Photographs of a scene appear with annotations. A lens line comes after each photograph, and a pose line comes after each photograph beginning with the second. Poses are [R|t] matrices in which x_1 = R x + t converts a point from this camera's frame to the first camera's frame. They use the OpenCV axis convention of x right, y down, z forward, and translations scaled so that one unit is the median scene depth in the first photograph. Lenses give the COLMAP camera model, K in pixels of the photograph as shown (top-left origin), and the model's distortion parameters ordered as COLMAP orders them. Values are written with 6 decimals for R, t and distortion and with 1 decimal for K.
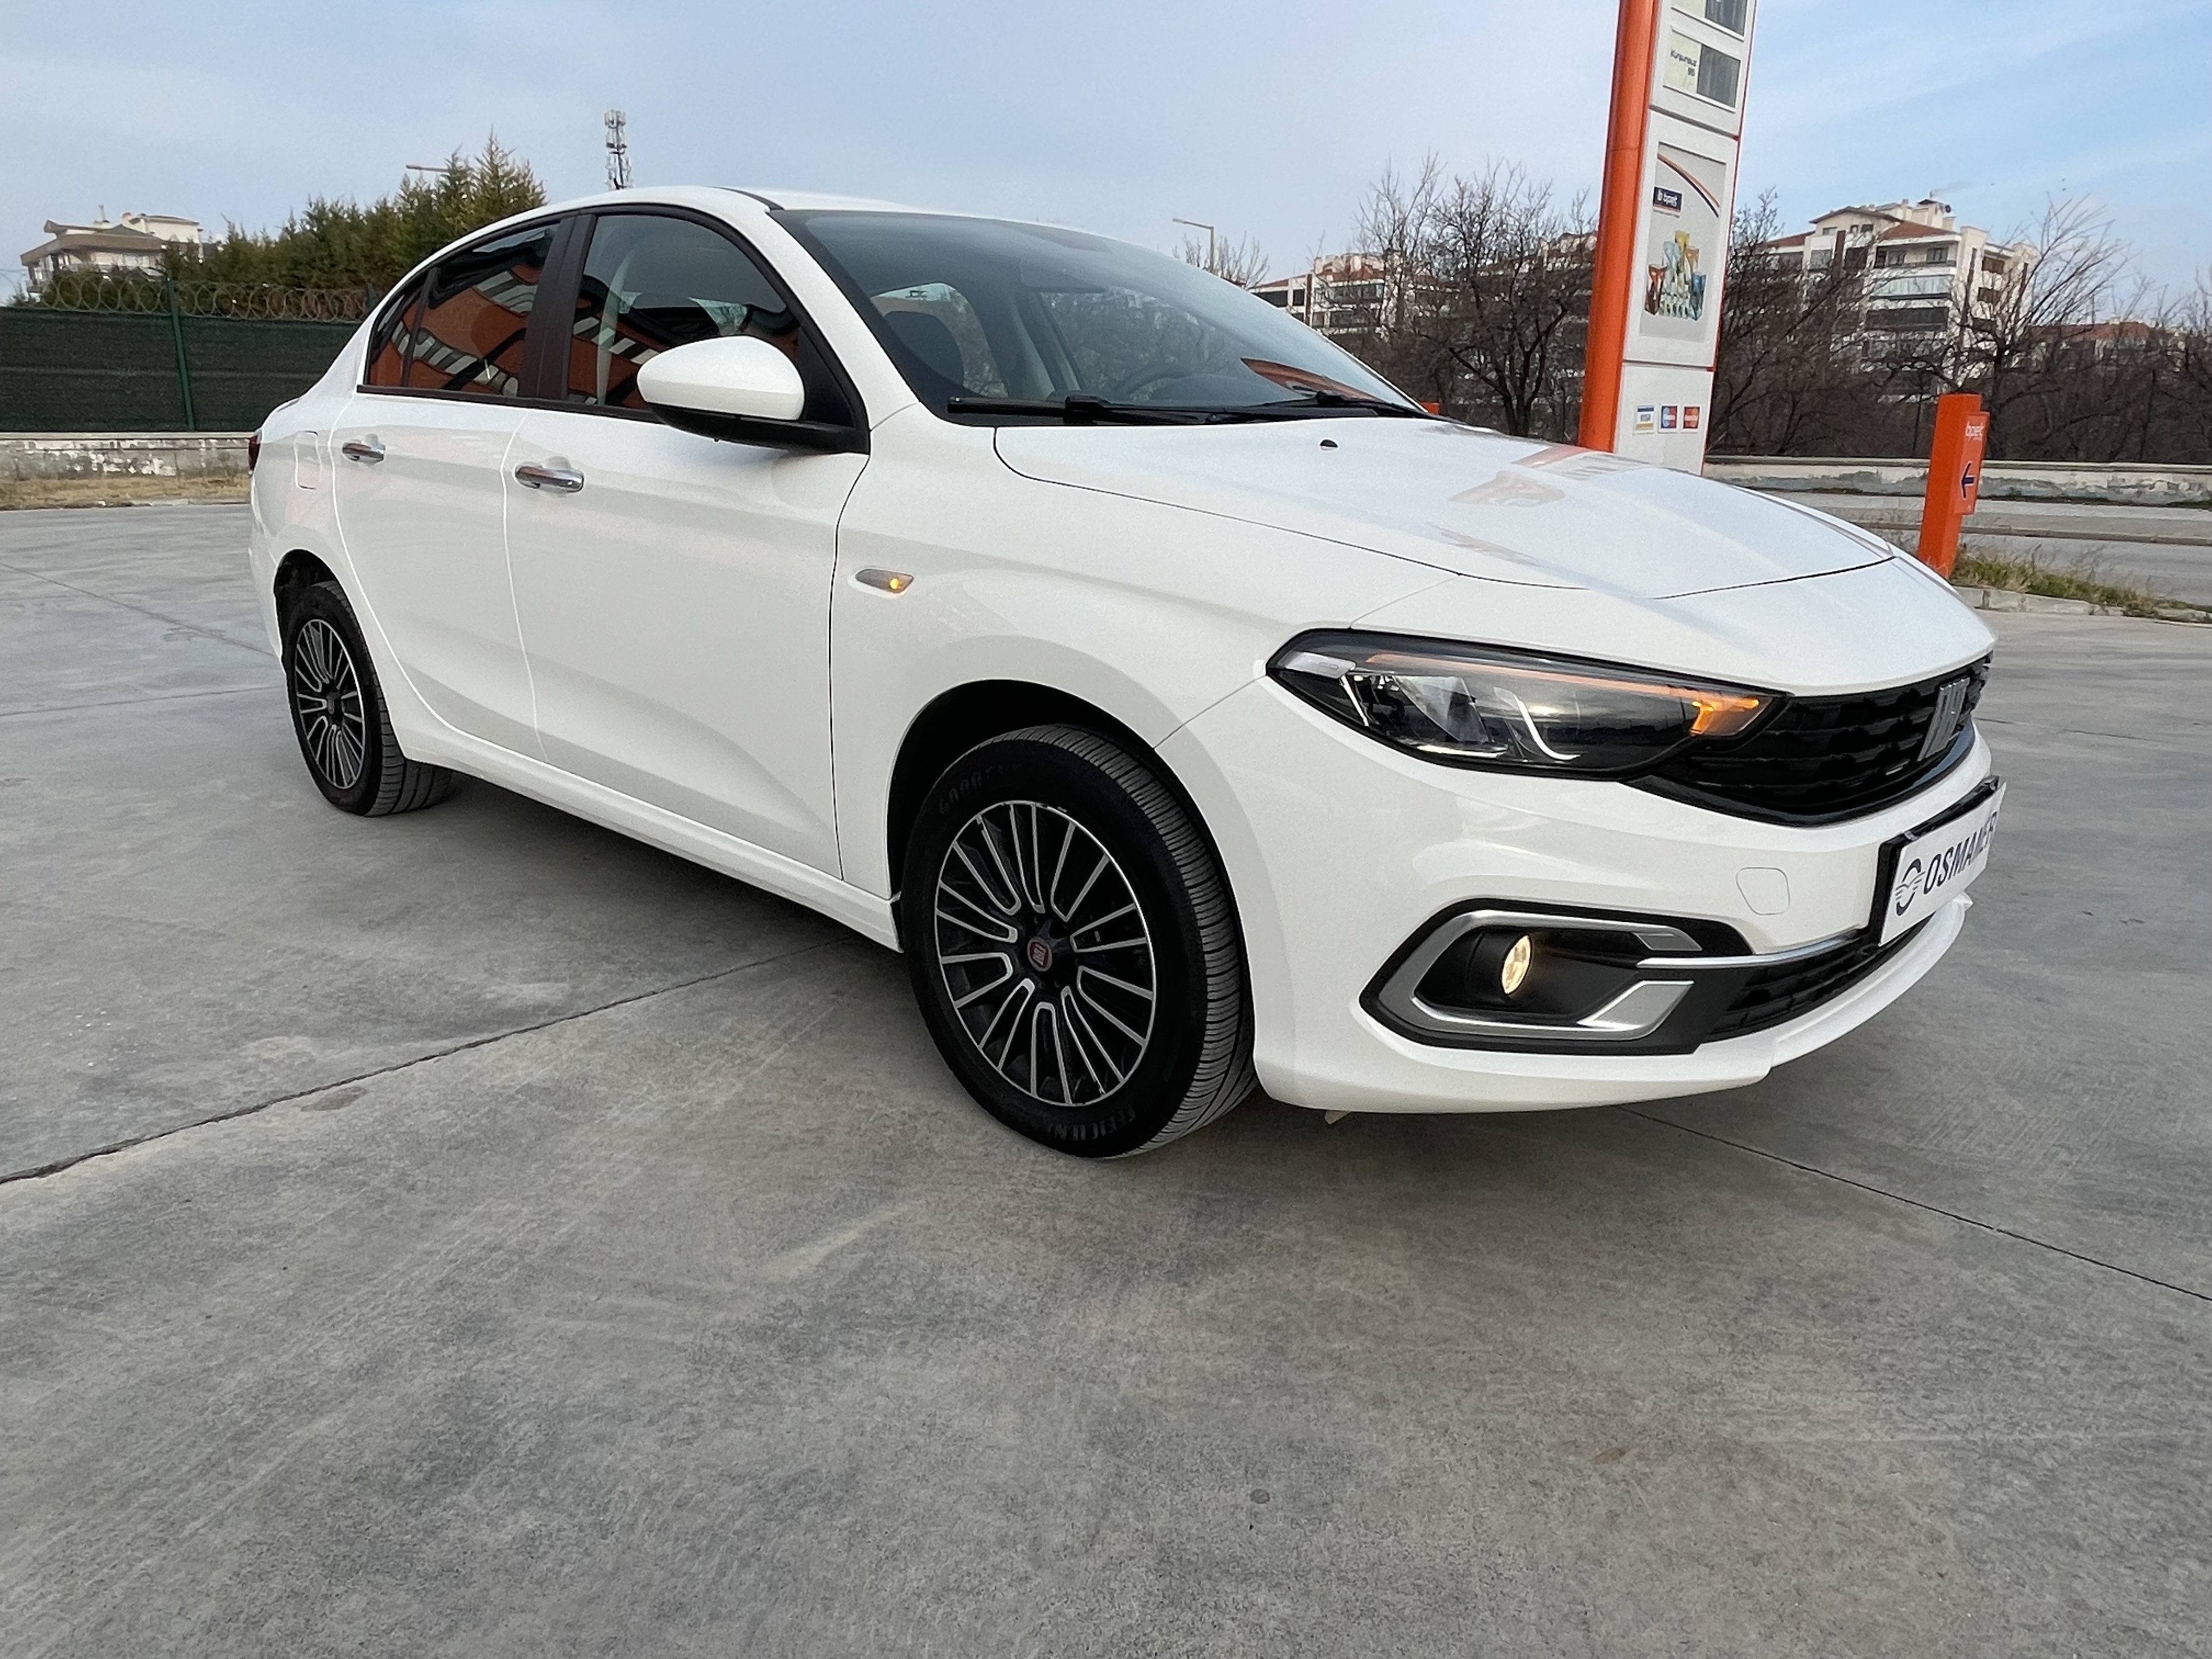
lens RADIAL K [[1468.7, 0, 1099.5], [0, 1468.7, 836.1], [0, 0, 1]] dist [-0.002316, -0.001103]
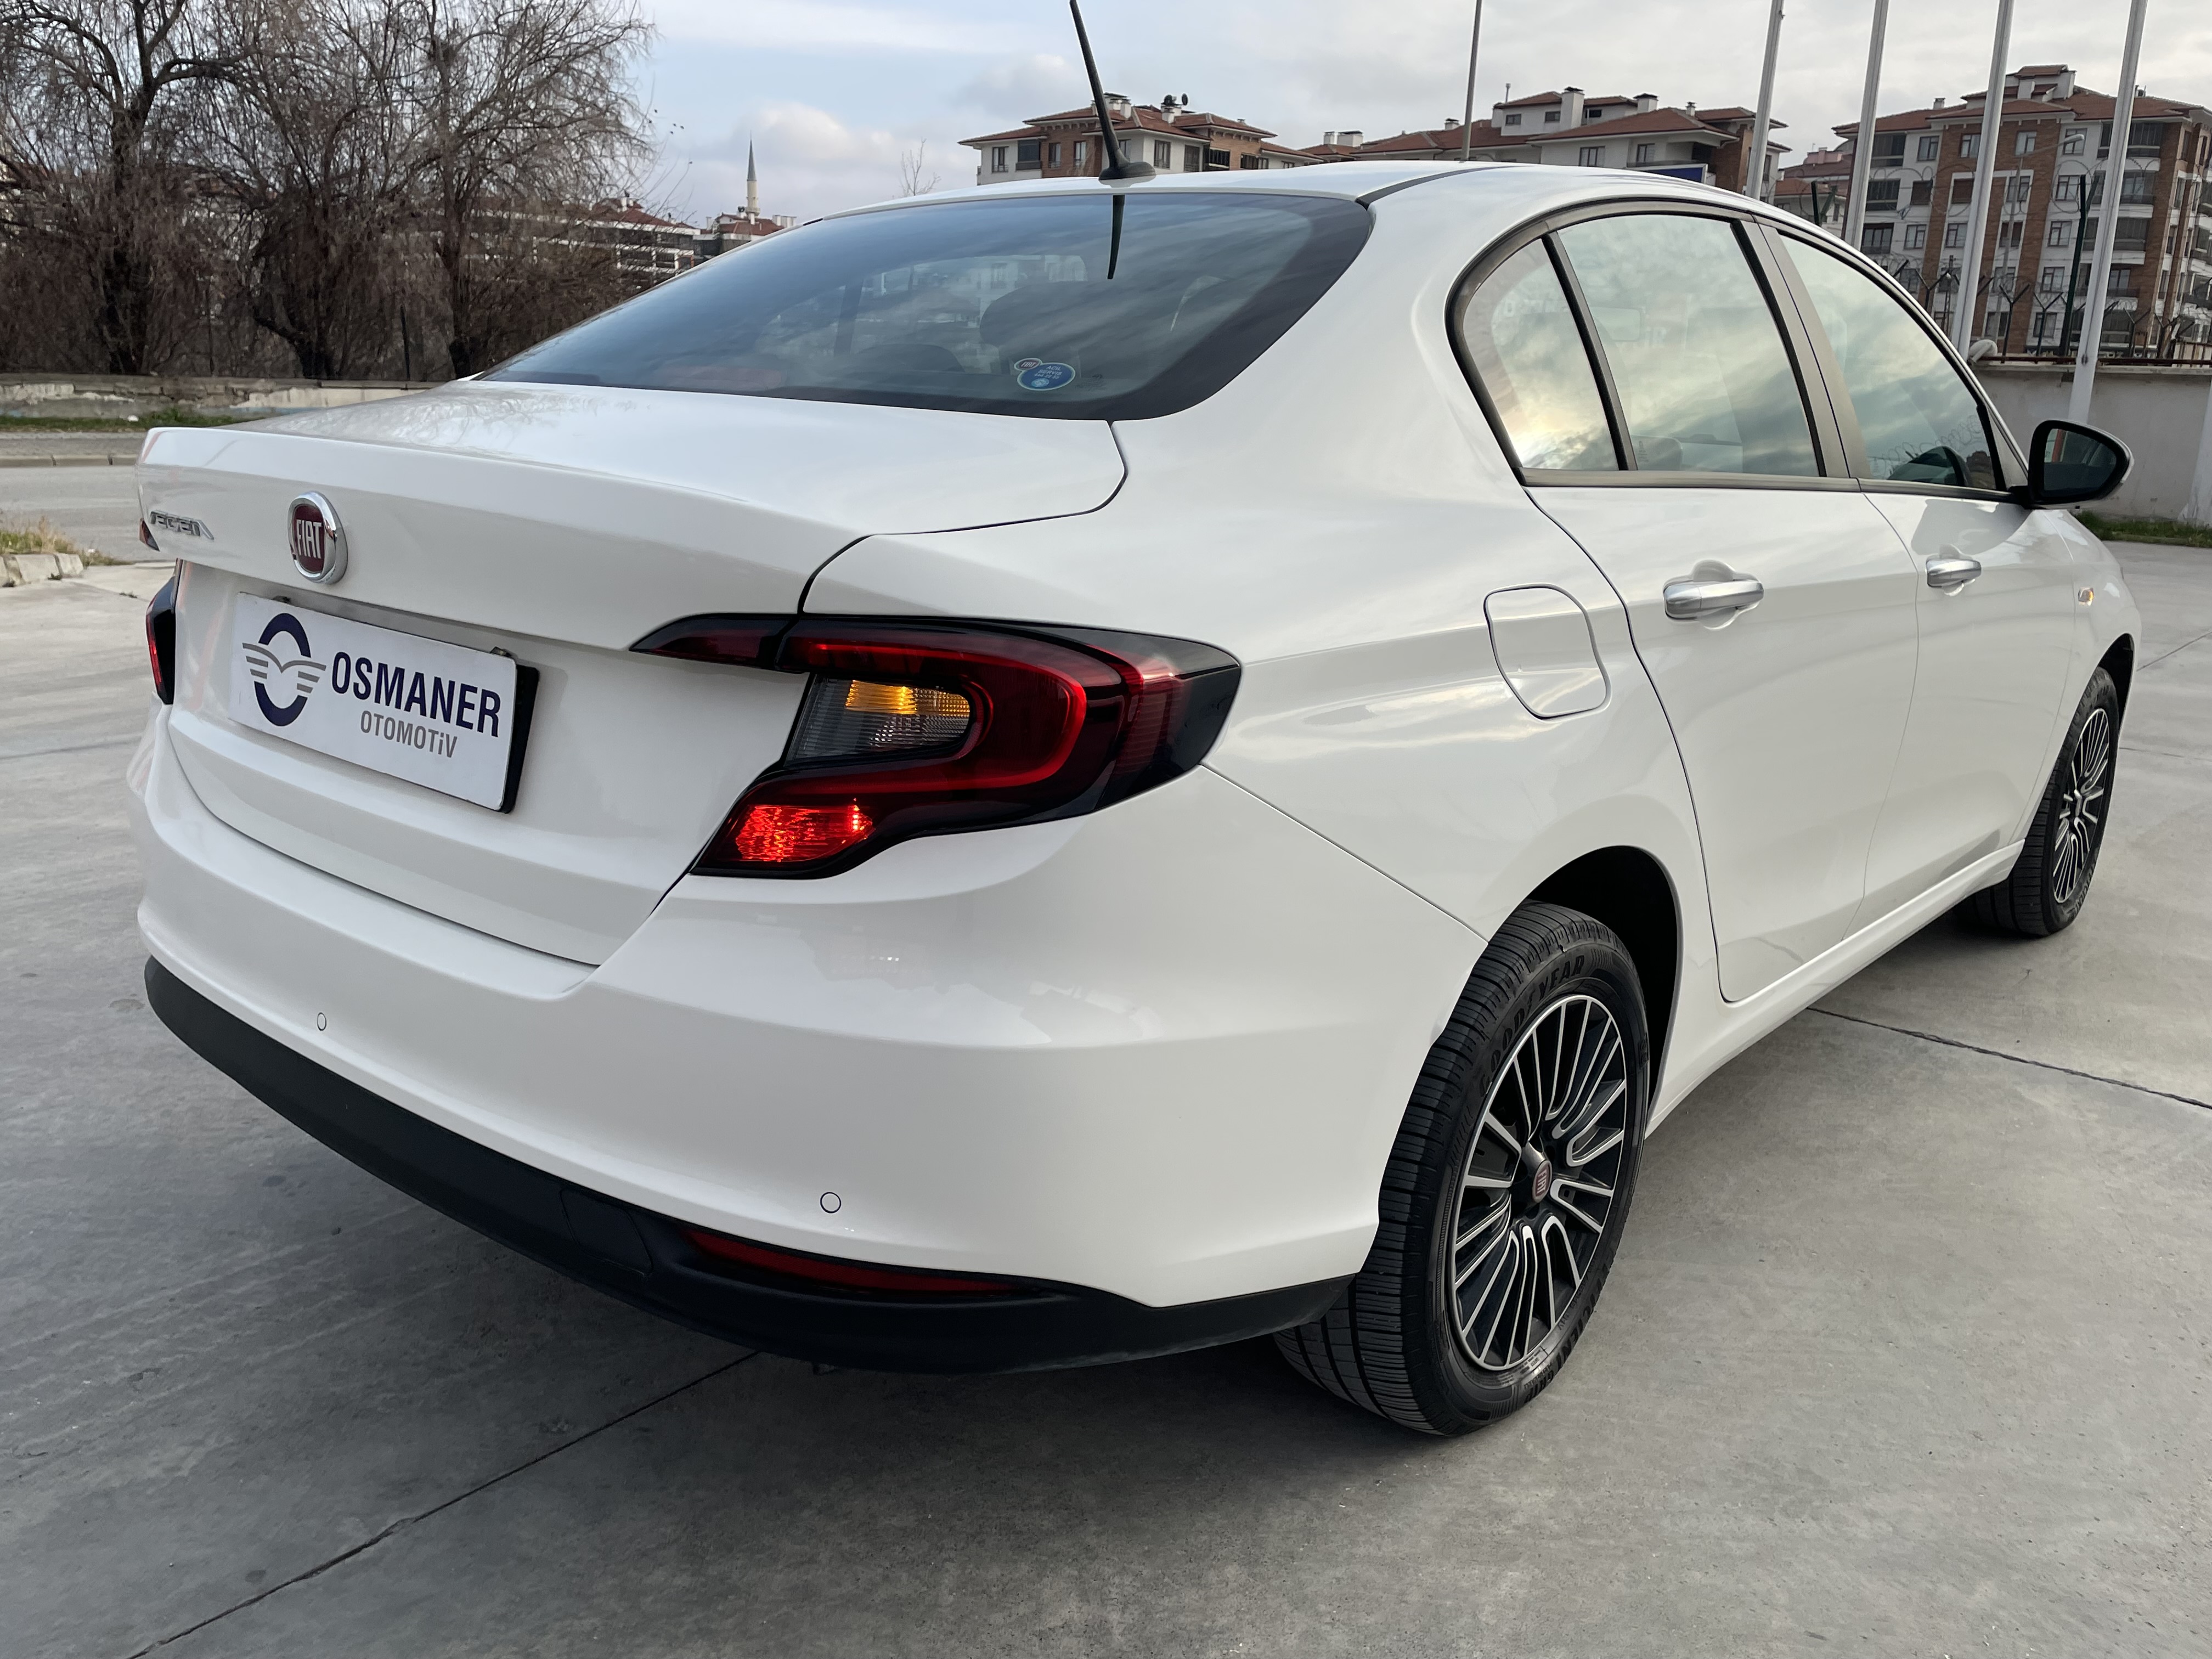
lens RADIAL K [[1750.5, 0, 1087.4], [0, 1750.5, 848.8], [0, 0, 1]] dist [0.088244, -0.115310]
pose [[-0.056312, -0.273830, 0.960128, -1.908700], [0.239208, 0.929945, 0.279251, -0.695476], [-0.969334, 0.245395, 0.013135, 2.100004]]
